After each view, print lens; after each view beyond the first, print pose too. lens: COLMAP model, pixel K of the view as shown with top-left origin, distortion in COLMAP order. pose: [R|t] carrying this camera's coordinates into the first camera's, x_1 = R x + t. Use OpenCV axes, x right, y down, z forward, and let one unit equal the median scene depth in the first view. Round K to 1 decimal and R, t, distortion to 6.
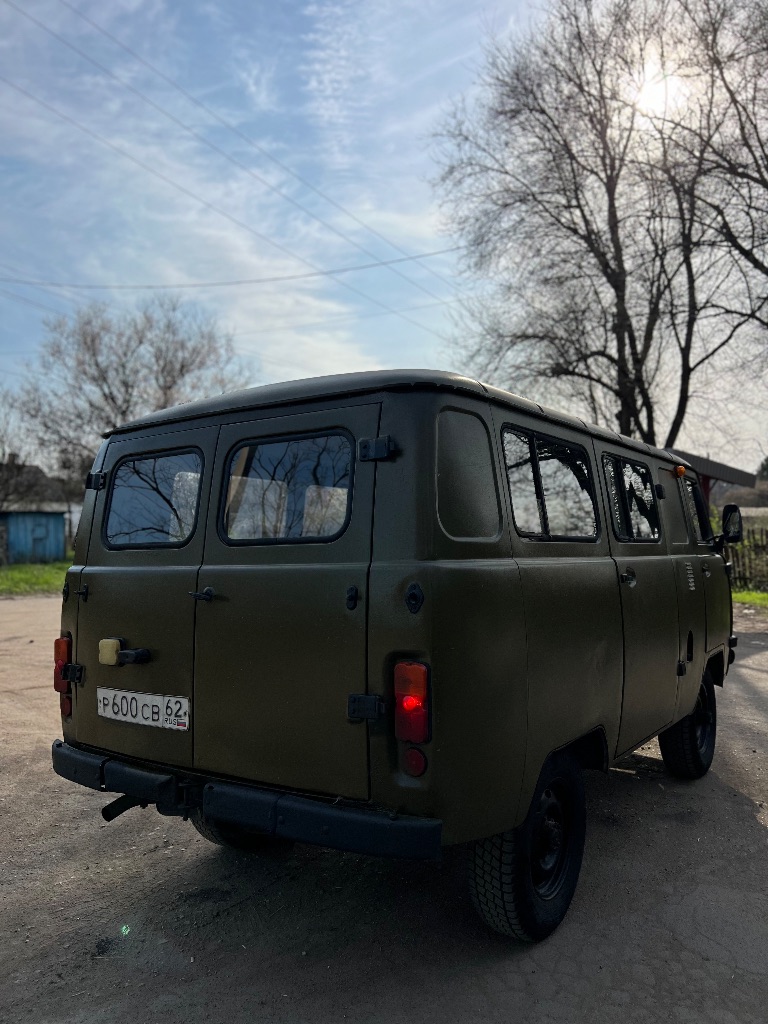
lens RADIAL K [[774.2, 0, 384.0], [0, 774.2, 512.0], [0, 0, 1]] dist [0.021249, -0.012769]
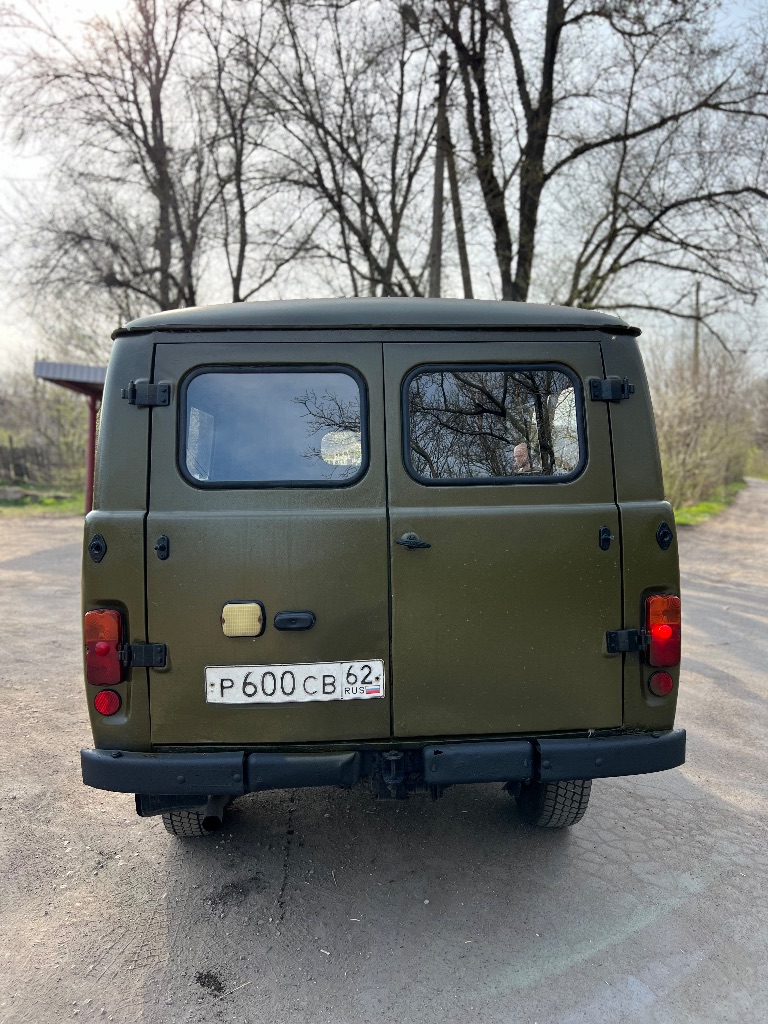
lens RADIAL K [[763.3, 0, 390.6], [0, 763.3, 515.5], [0, 0, 1]] dist [0.109973, -0.149994]
pose [[0.784277, -0.032302, 0.619570, -0.737368], [-0.032744, 0.995097, 0.093329, -0.002460], [-0.619546, -0.093483, 0.779374, 0.322784]]
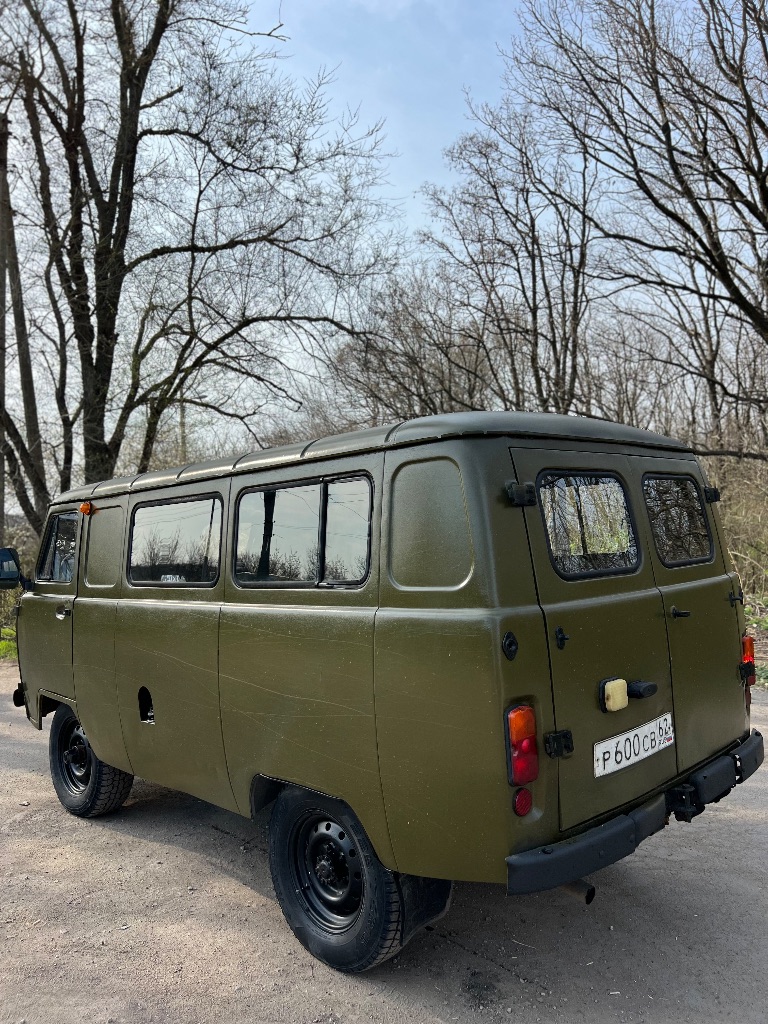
lens RADIAL K [[774.2, 0, 384.0], [0, 774.2, 512.0], [0, 0, 1]] dist [0.021249, -0.012769]
pose [[0.186556, 0.038122, 0.981704, -1.321271], [-0.012380, 0.999259, -0.036451, 0.008332], [-0.982366, -0.005353, 0.186890, 1.133952]]
